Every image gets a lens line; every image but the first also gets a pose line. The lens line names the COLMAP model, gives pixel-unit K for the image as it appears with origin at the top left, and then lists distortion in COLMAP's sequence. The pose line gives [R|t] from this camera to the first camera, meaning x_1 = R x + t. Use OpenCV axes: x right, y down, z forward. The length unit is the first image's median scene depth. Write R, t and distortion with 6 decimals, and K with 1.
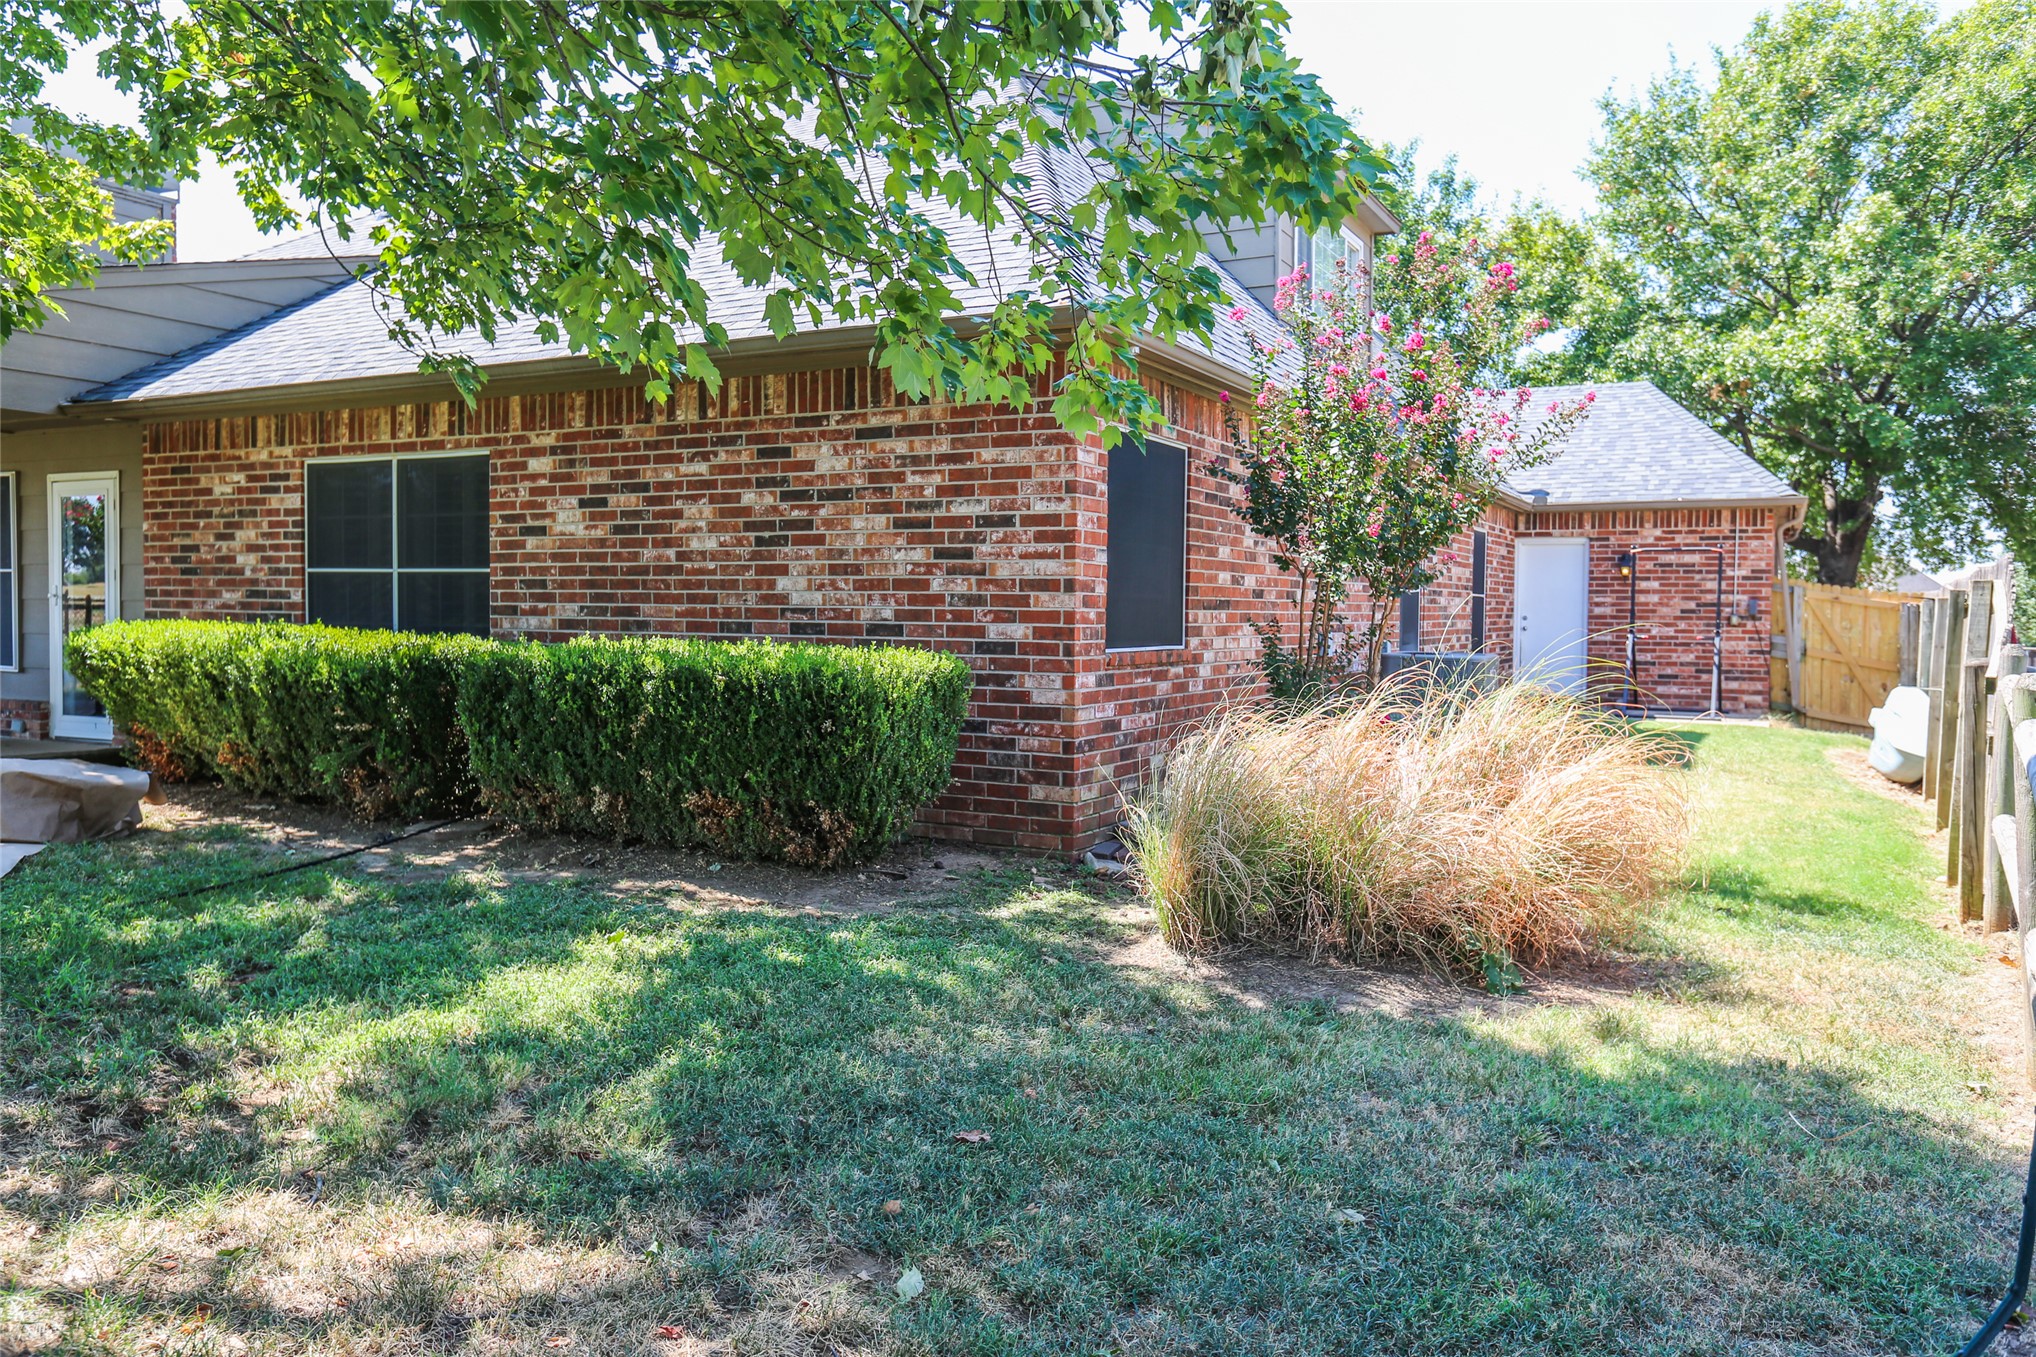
lens RADIAL K [[1532.6, 0, 1025.4], [0, 1532.6, 671.5], [0, 0, 1]] dist [-0.009784, 0.041527]
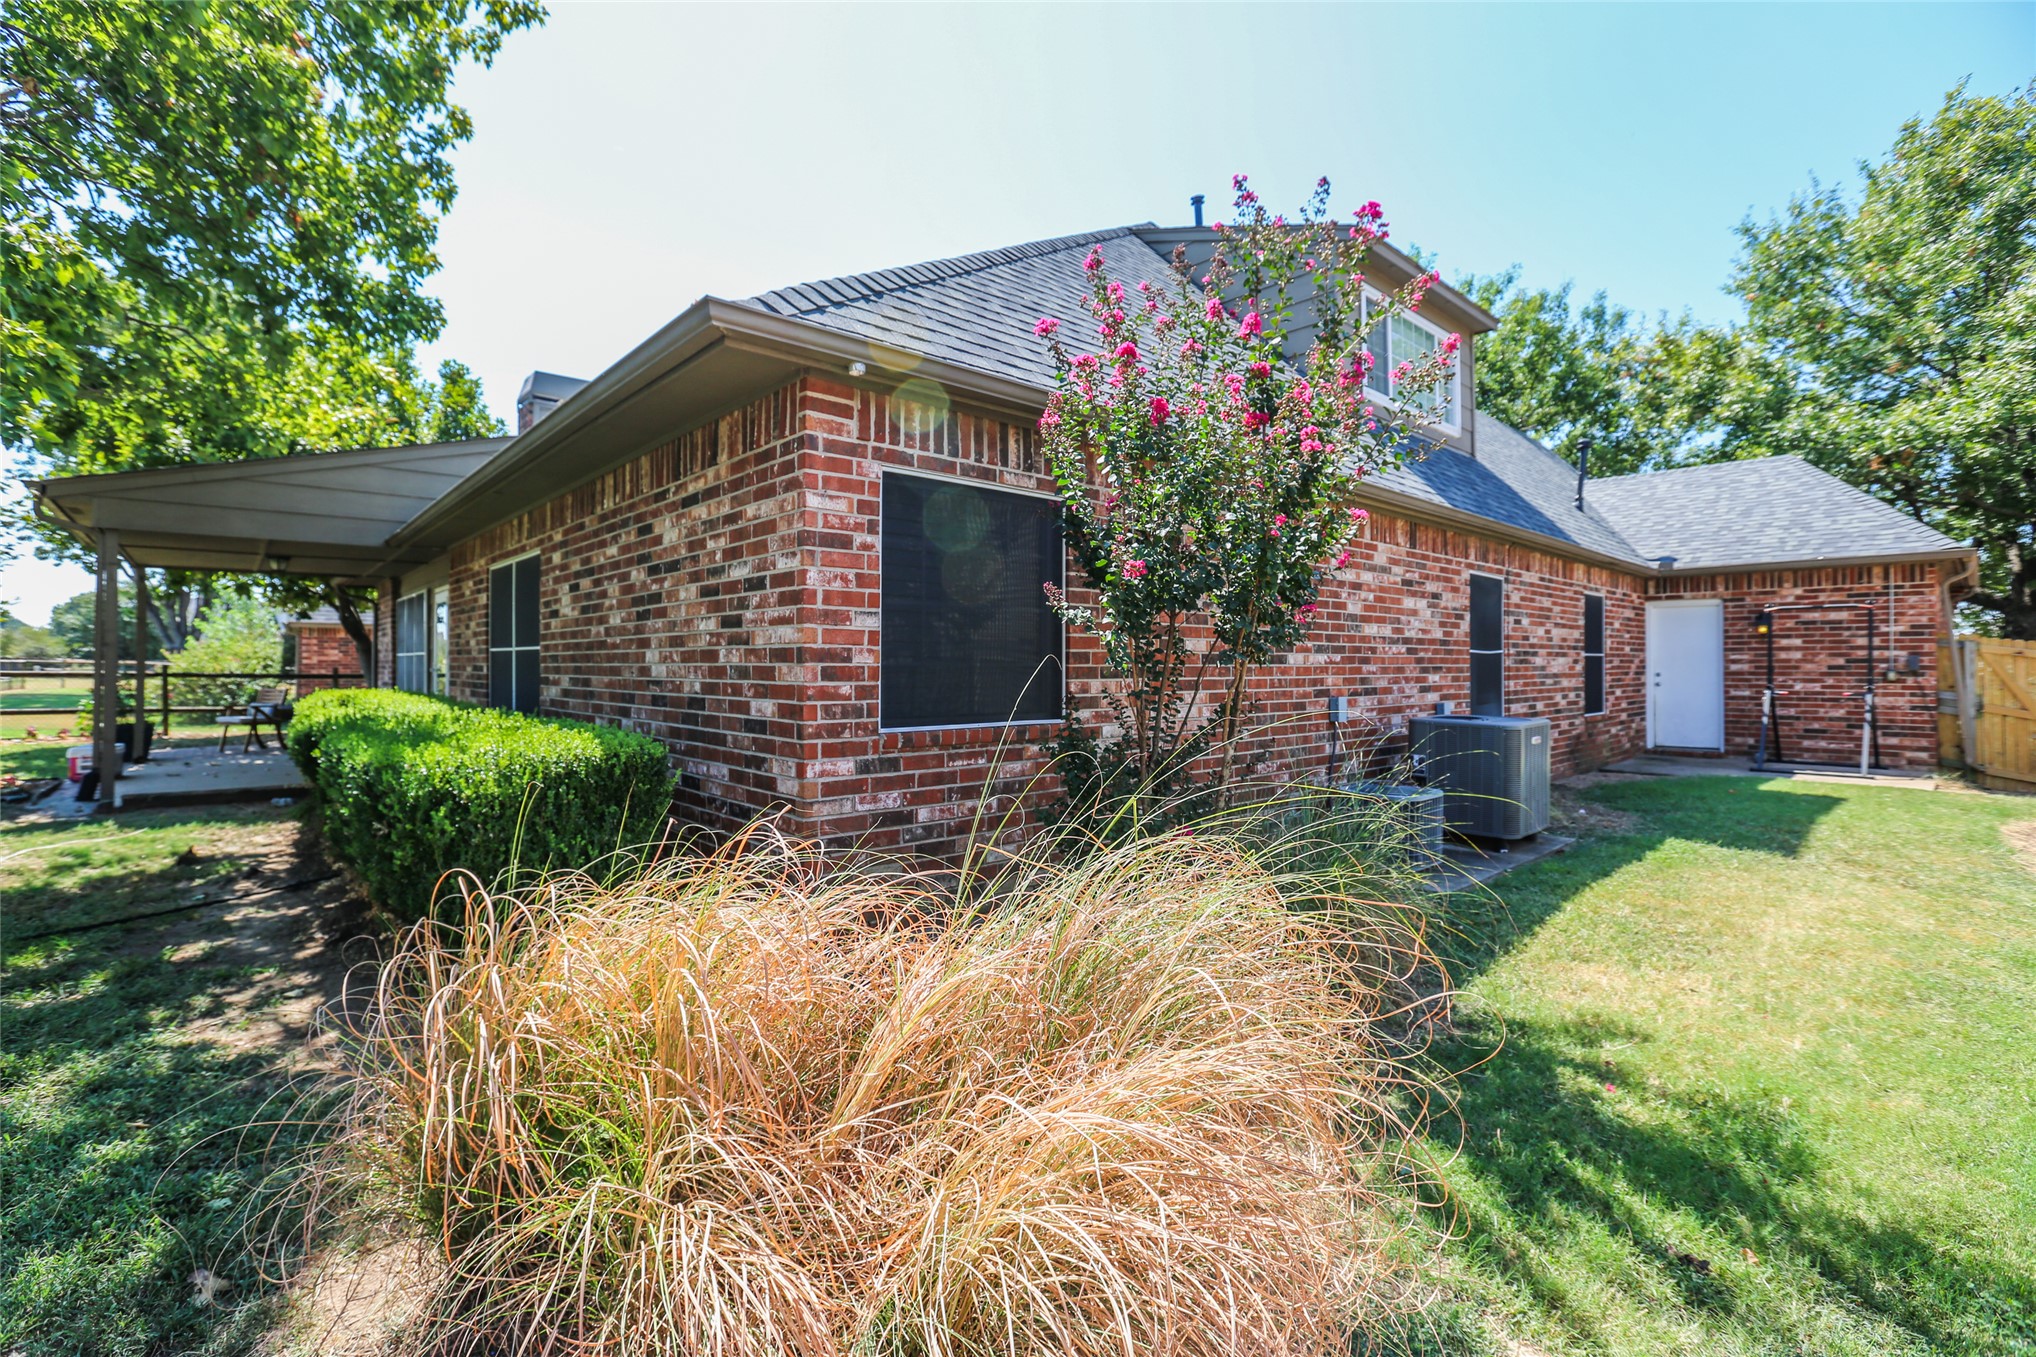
lens RADIAL K [[926.7, 0, 1010.9], [0, 926.7, 664.2], [0, 0, 1]] dist [-0.046527, 0.012103]
pose [[0.931660, -0.010928, -0.363166, 0.137884], [-0.005088, 0.999057, -0.043115, -0.012747], [0.363295, 0.042017, 0.930726, 0.244345]]
